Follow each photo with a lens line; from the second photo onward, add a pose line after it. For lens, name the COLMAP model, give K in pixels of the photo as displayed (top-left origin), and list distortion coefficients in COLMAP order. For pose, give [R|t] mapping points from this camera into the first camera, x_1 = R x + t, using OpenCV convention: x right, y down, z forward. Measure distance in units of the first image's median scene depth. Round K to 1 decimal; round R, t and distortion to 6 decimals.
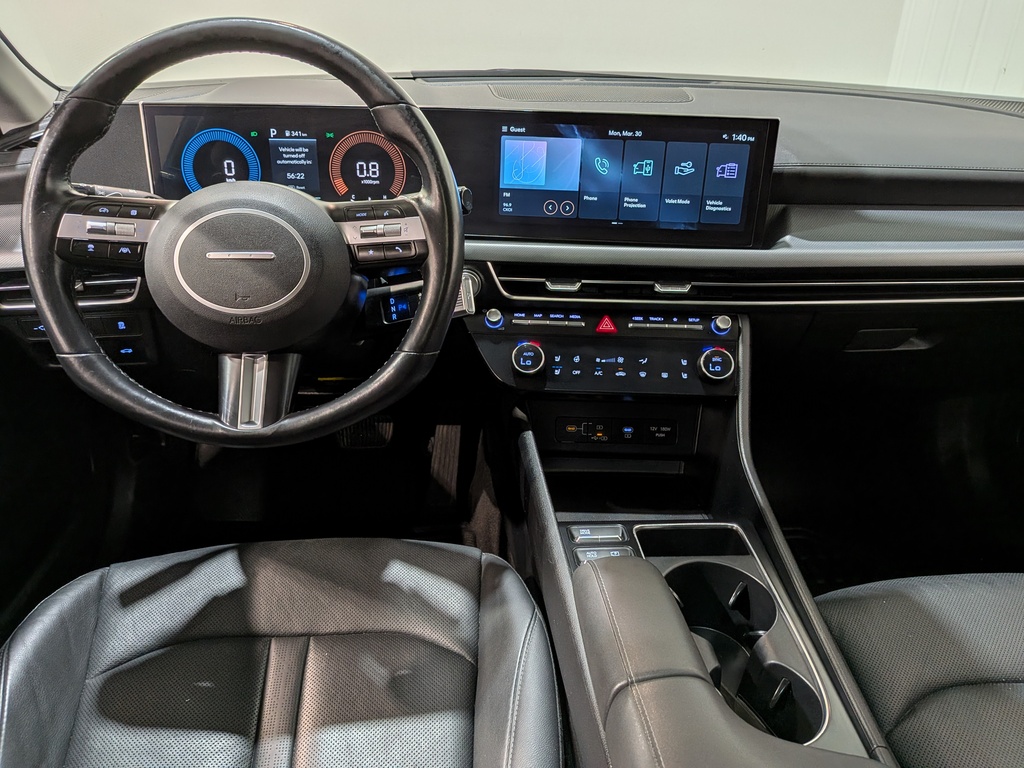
lens RADIAL K [[738.2, 0, 509.4], [0, 738.2, 397.6], [0, 0, 1]] dist [0.090953, -0.172110]
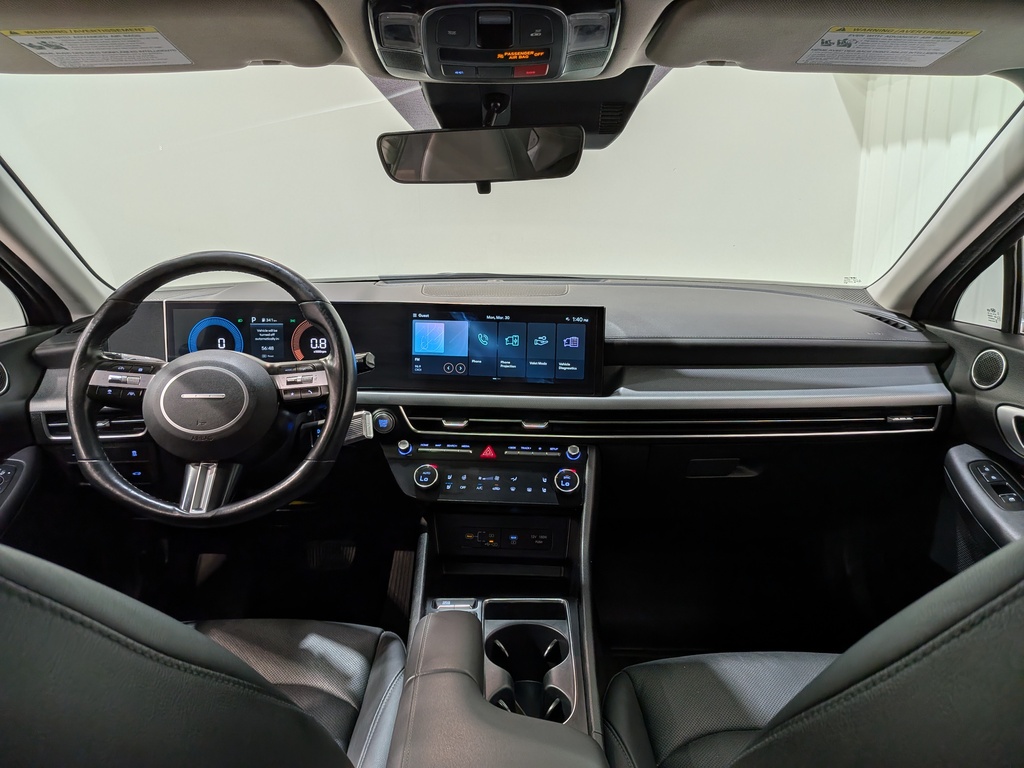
lens RADIAL K [[733.1, 0, 512.0], [0, 733.1, 384.0], [0, 0, 1]] dist [0.088006, -0.174683]
pose [[0.997999, -0.006059, -0.062936, 0.268954], [-0.009774, 0.968650, -0.248236, 0.114665], [0.062467, 0.248354, 0.966653, -0.316606]]
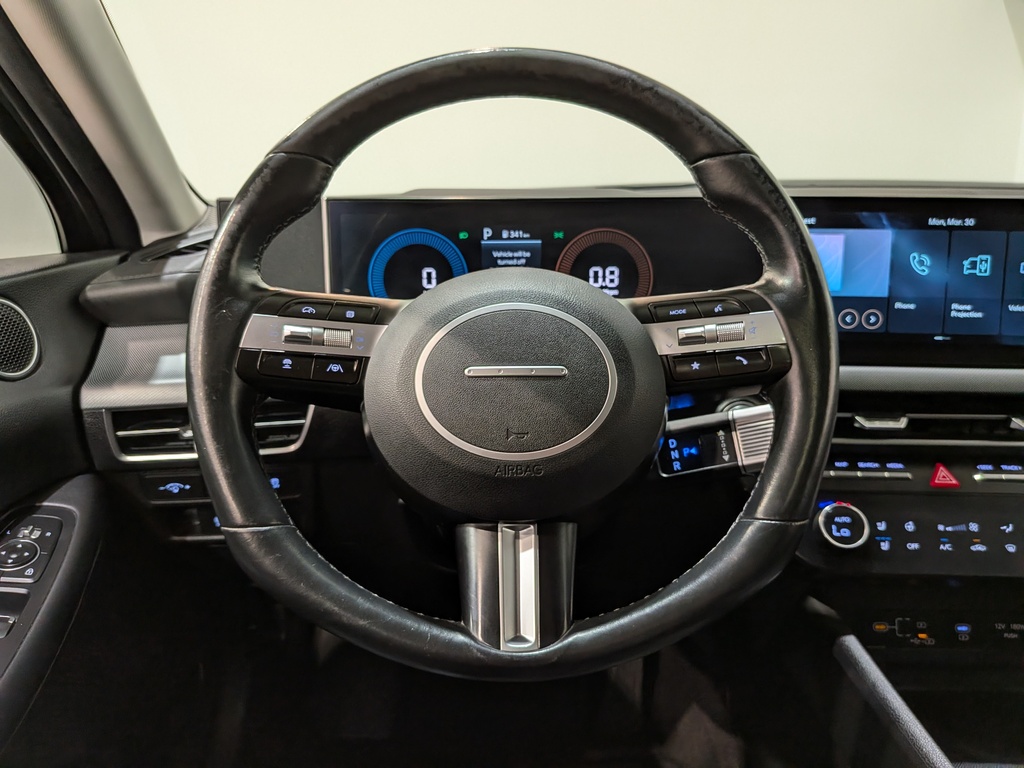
lens RADIAL K [[748.7, 0, 524.9], [0, 748.7, 389.4], [0, 0, 1]] dist [0.082721, -0.180146]
pose [[0.998181, -0.013976, -0.058640, -0.231927], [0.000750, 0.975557, -0.219747, -0.023075], [0.060278, 0.219304, 0.973793, 0.271374]]
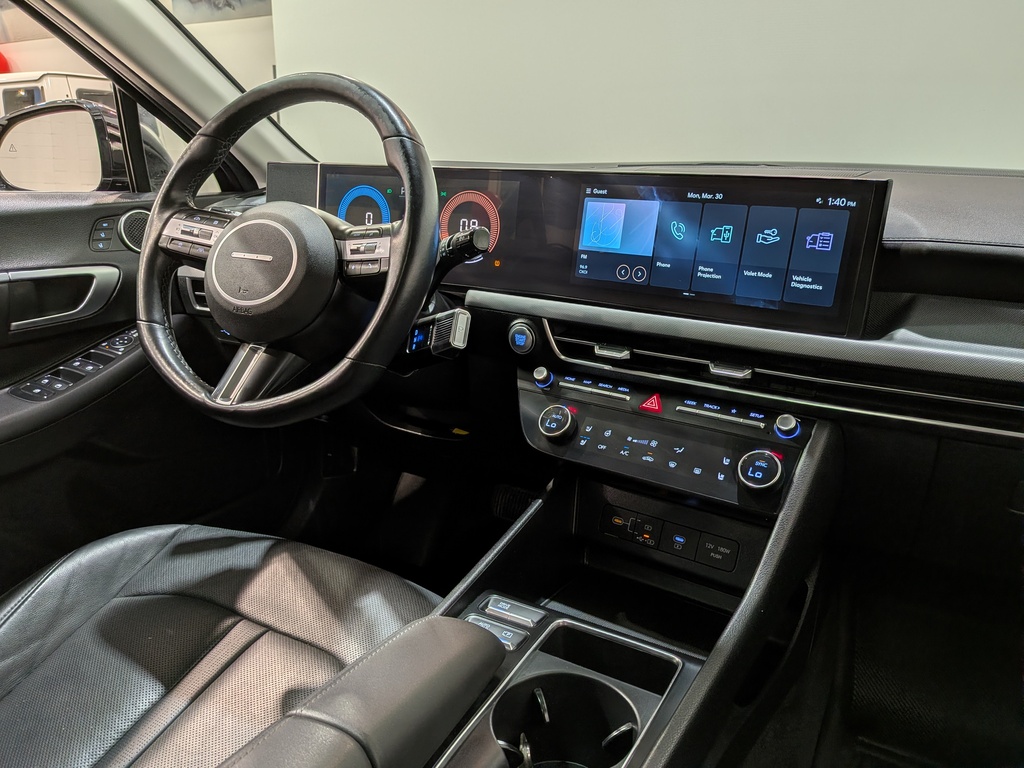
lens RADIAL K [[732.5, 0, 514.3], [0, 732.5, 400.0], [0, 0, 1]] dist [0.087950, -0.177455]
pose [[0.839523, 0.158797, -0.519600, 0.463073], [-0.254310, 0.959956, -0.117516, 0.042955], [0.480132, 0.230797, 0.846289, 0.196558]]
